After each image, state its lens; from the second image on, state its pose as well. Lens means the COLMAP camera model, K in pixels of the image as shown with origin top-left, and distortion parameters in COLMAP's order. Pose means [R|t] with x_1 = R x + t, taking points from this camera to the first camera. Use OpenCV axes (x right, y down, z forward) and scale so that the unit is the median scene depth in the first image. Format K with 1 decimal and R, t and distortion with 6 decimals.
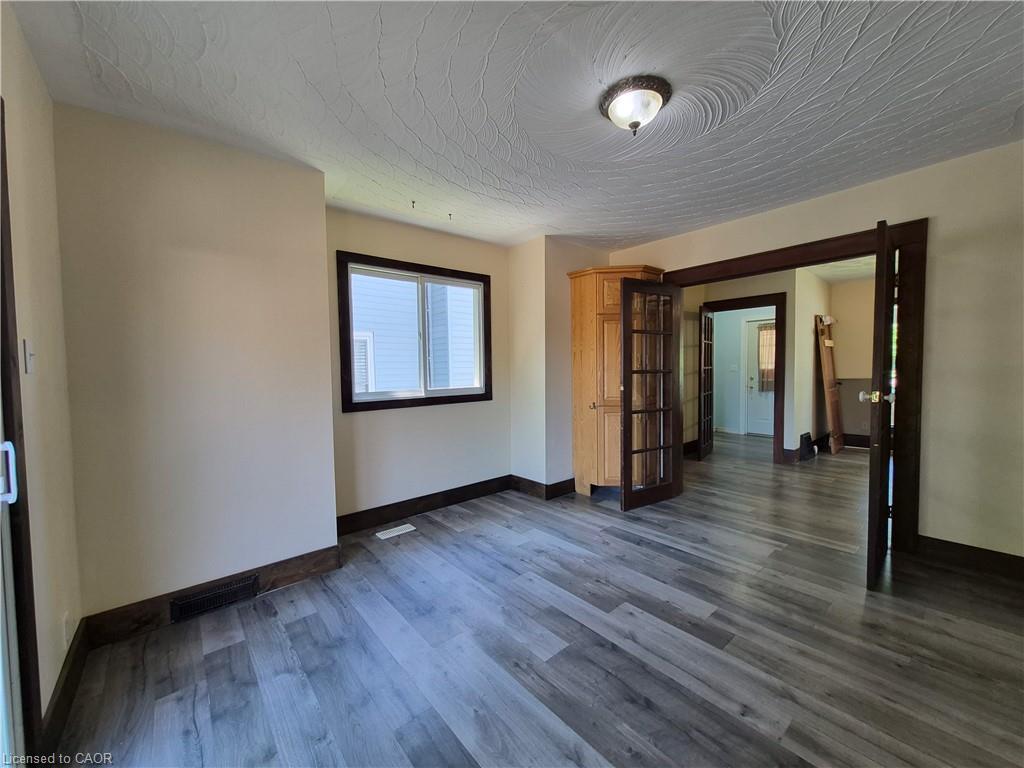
lens RADIAL K [[400.8, 0, 512.0], [0, 400.8, 384.0], [0, 0, 1]] dist [0.002707, -0.000557]
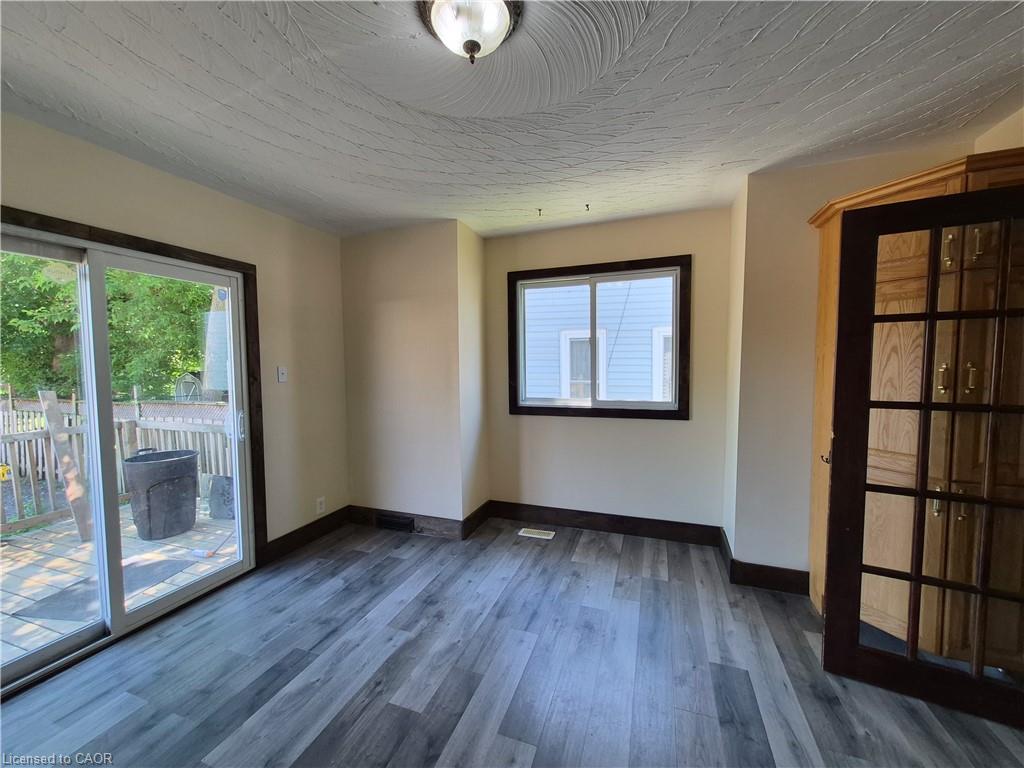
lens RADIAL K [[400.8, 0, 512.0], [0, 400.8, 384.0], [0, 0, 1]] dist [0.002707, -0.000557]
pose [[0.487990, 0.060049, -0.870781, 0.555659], [-0.032430, 0.998189, 0.050662, -0.070263], [0.872246, 0.003517, 0.489054, 0.427946]]
